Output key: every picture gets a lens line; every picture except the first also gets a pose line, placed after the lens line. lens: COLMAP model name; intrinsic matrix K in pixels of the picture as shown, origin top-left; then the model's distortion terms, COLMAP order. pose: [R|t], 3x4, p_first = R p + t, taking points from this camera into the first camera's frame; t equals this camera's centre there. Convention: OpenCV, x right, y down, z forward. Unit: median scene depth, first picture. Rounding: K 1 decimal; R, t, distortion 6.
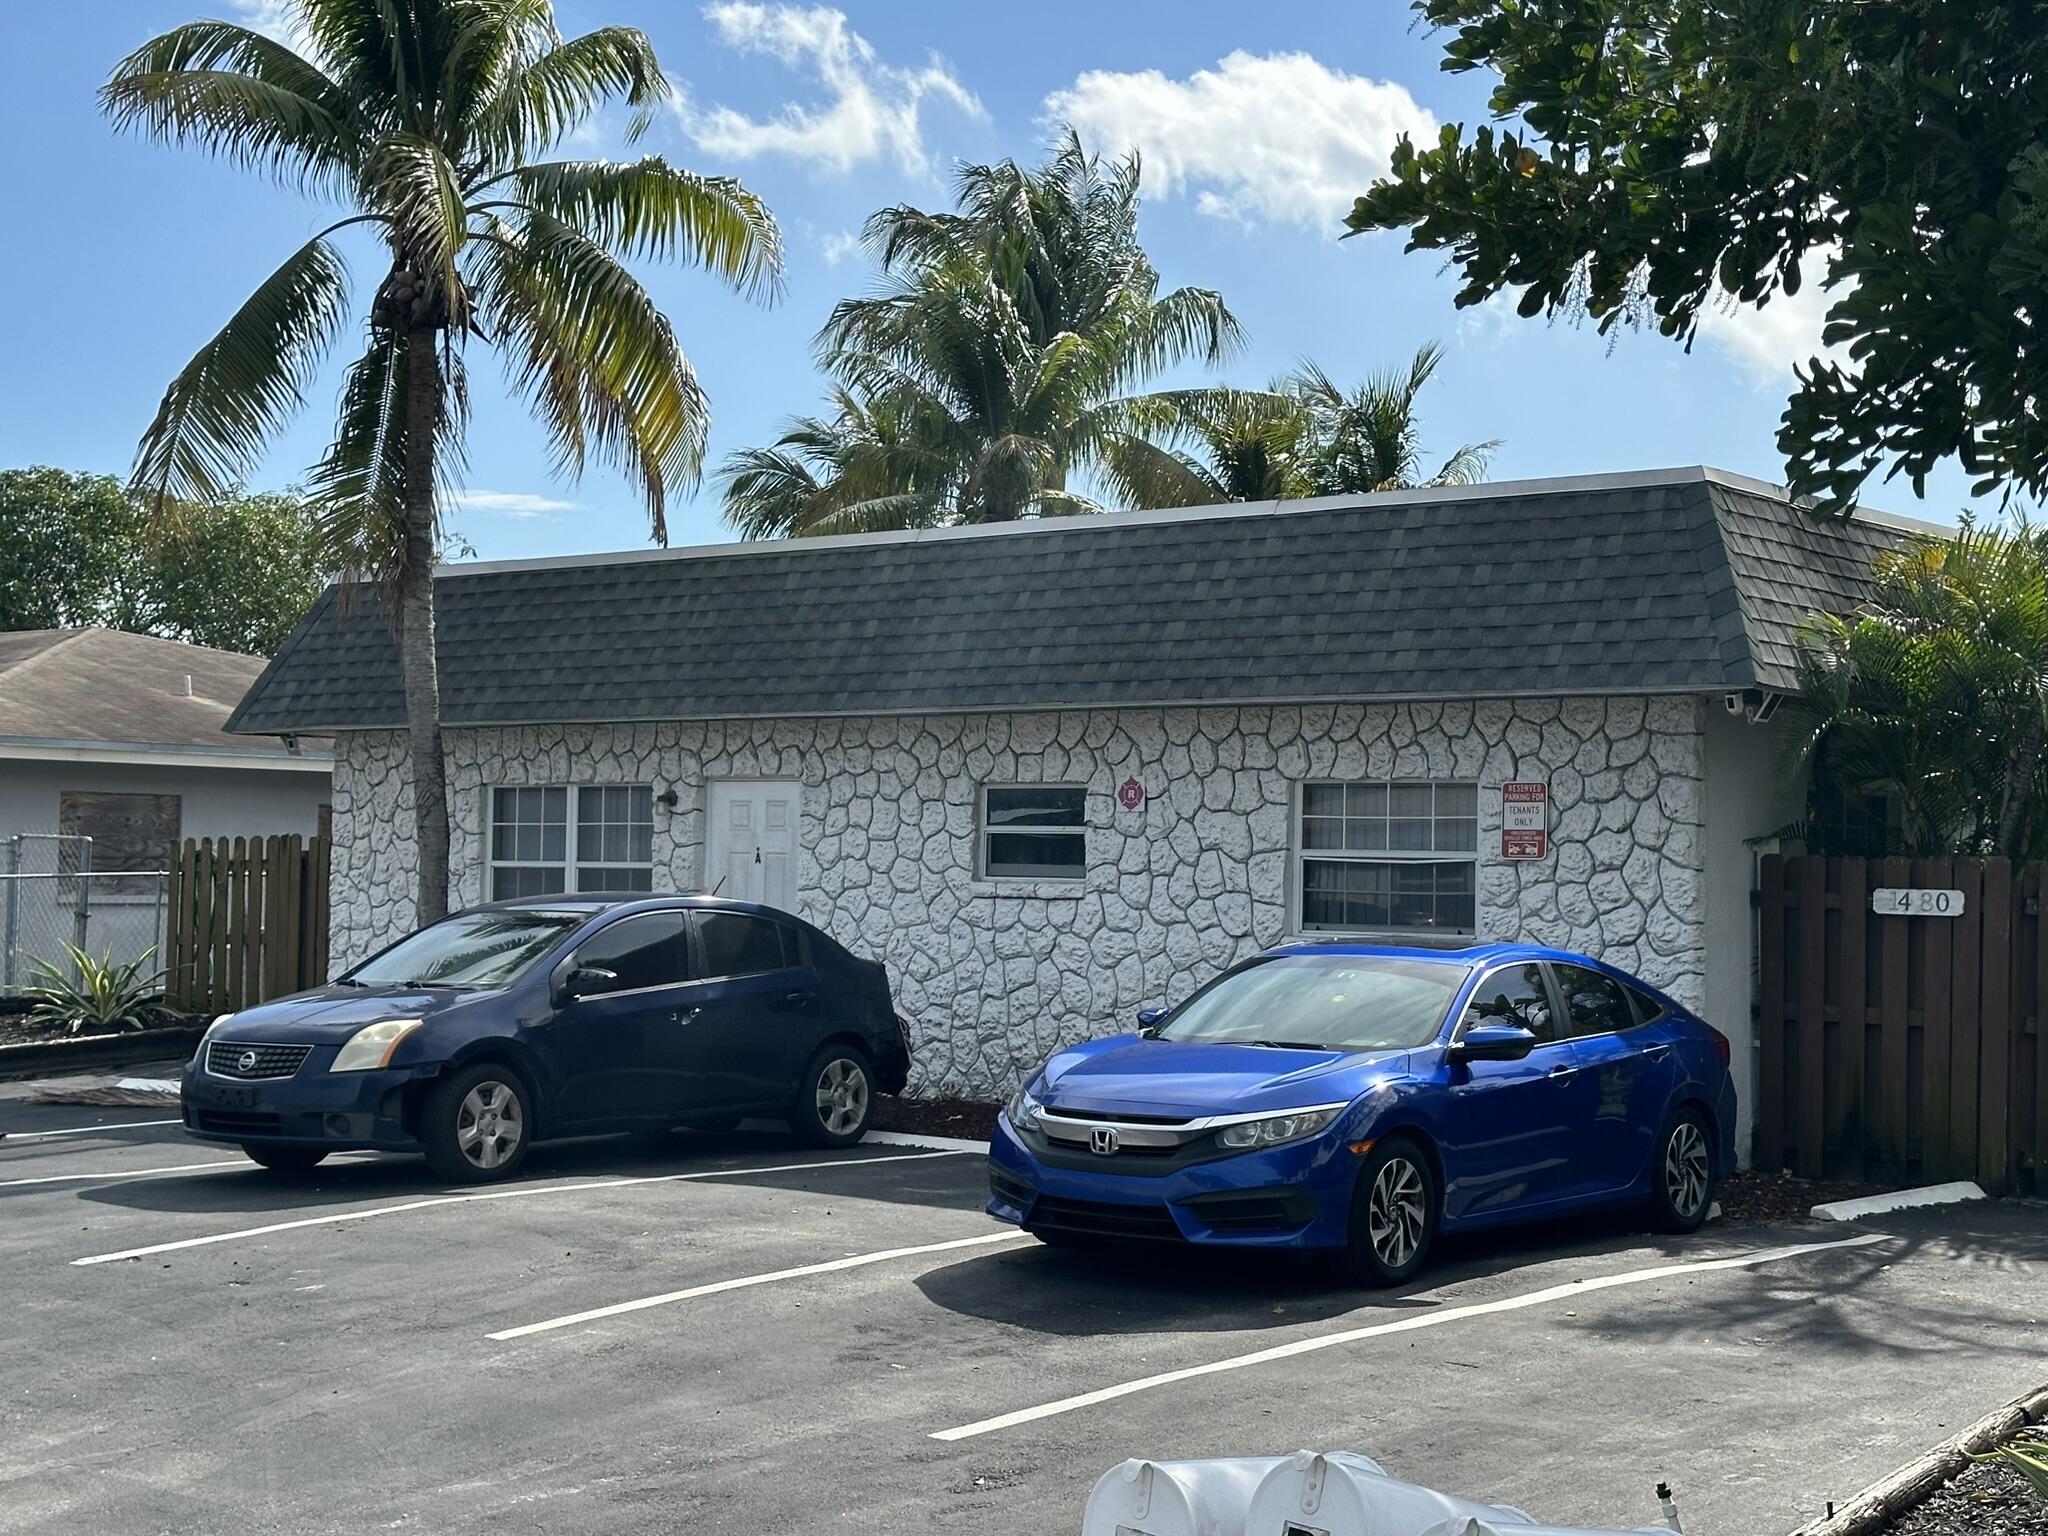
lens RADIAL K [[2953.2, 0, 1024.0], [0, 2953.2, 768.0], [0, 0, 1]] dist [0.060072, 0.021547]
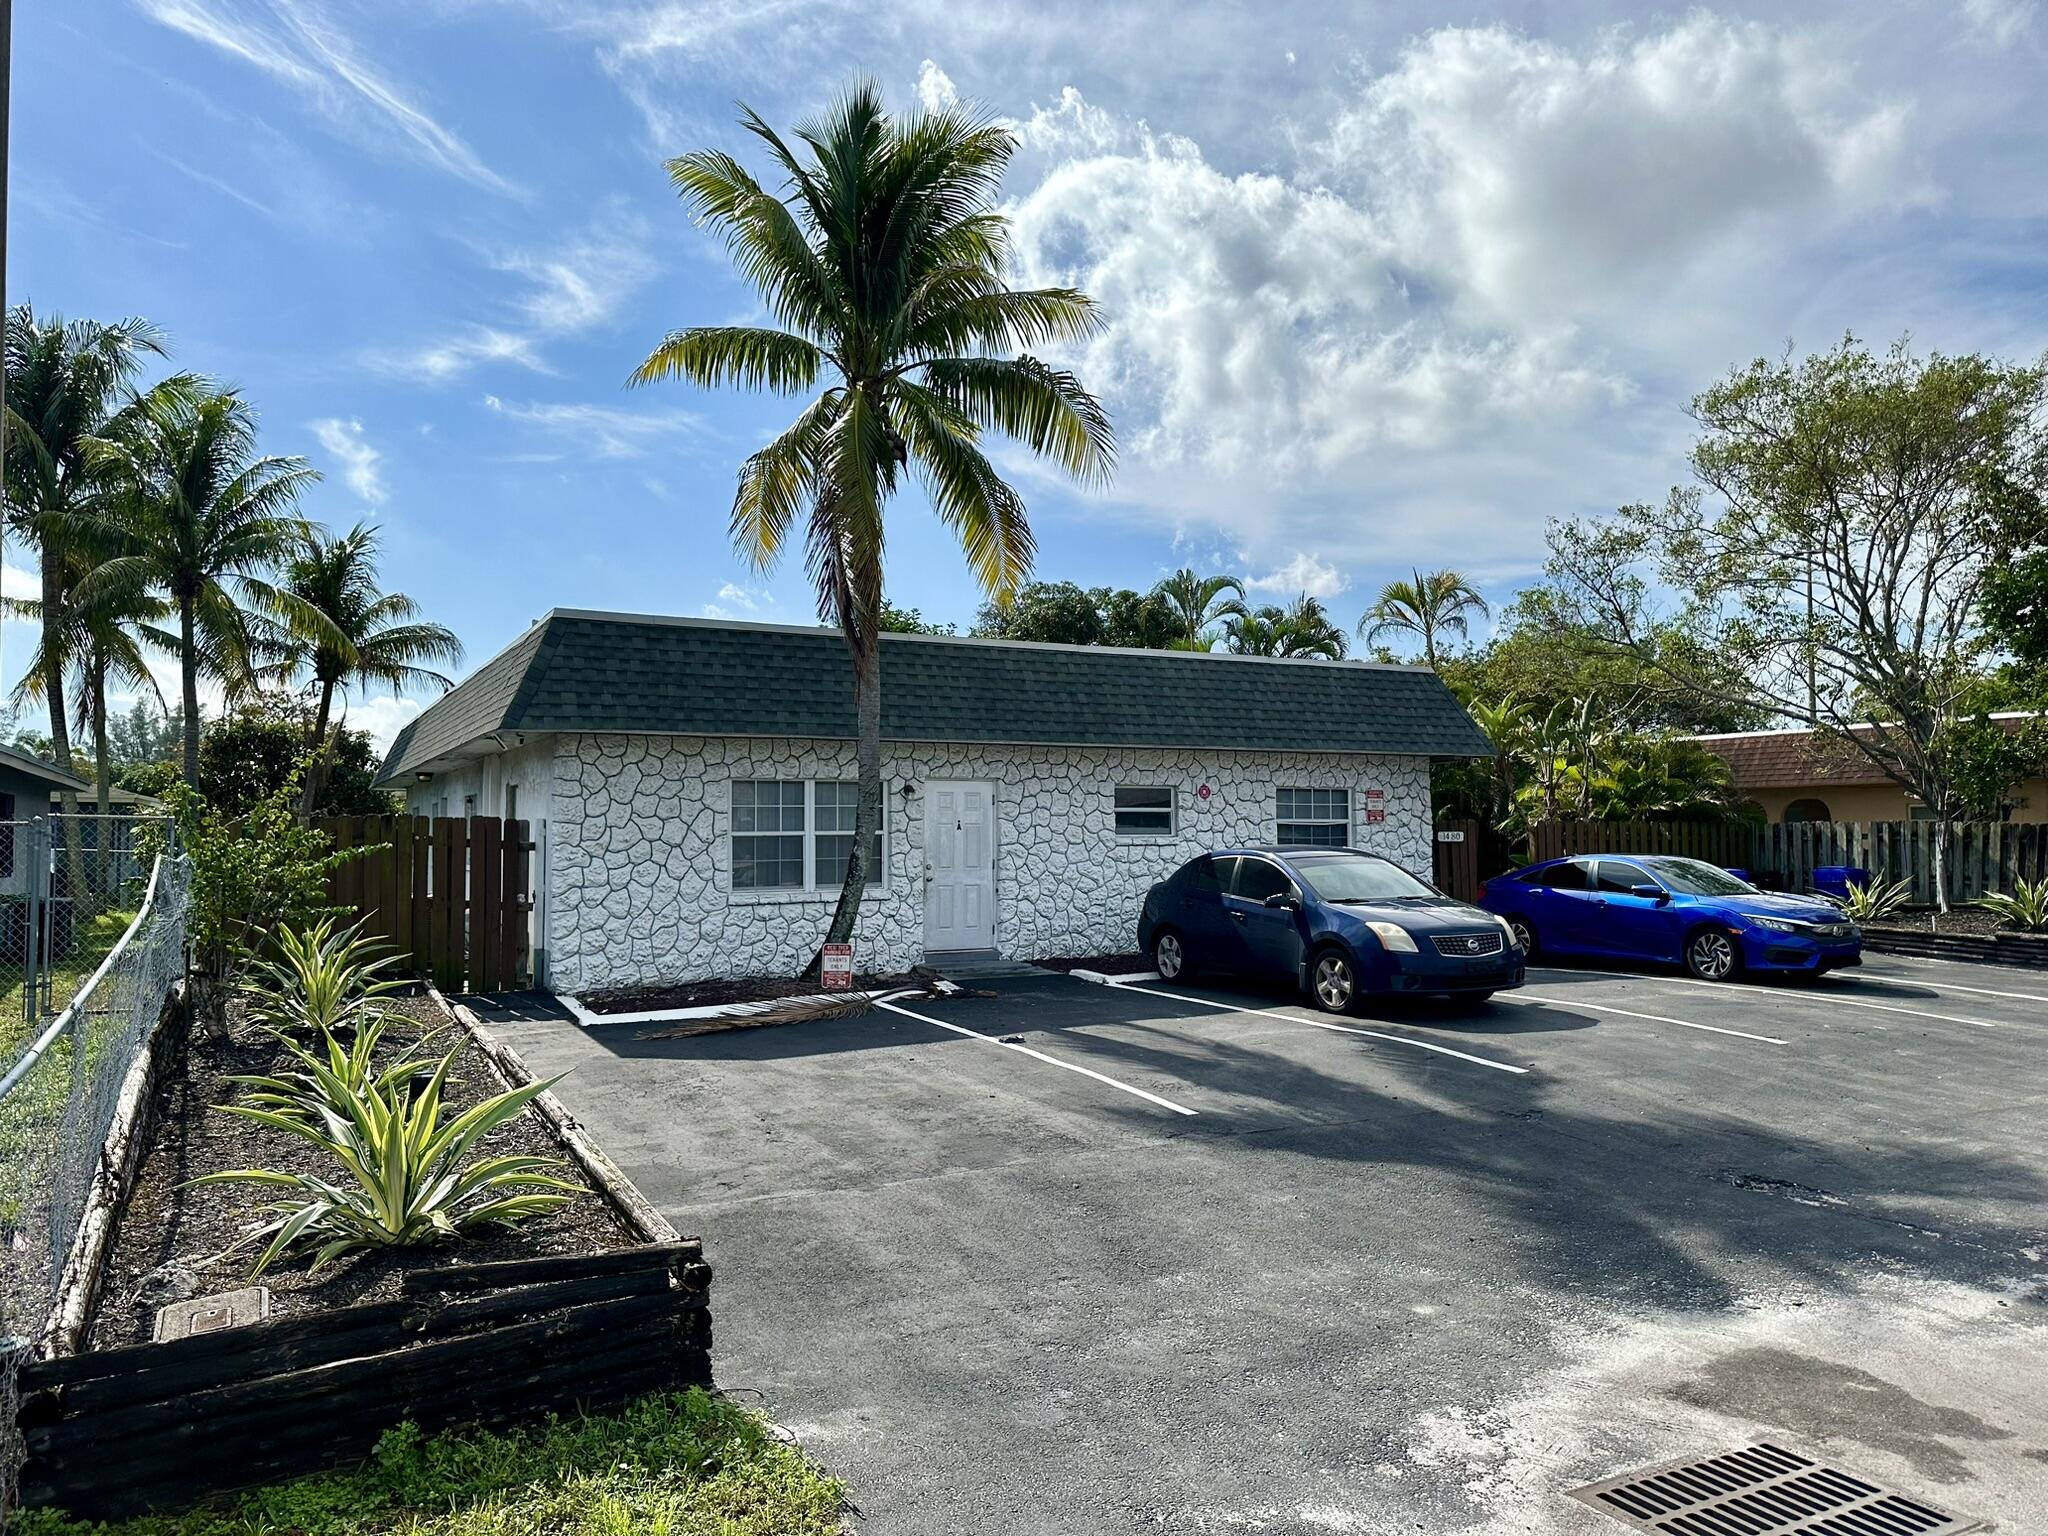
lens RADIAL K [[1425.7, 0, 984.5], [0, 1425.7, 774.6], [0, 0, 1]] dist [0.156633, -0.161307]
pose [[0.406115, 0.019170, 0.913621, -0.905135], [-0.020359, 0.999722, -0.011927, 0.011457], [-0.913595, -0.013757, 0.406392, 0.727438]]
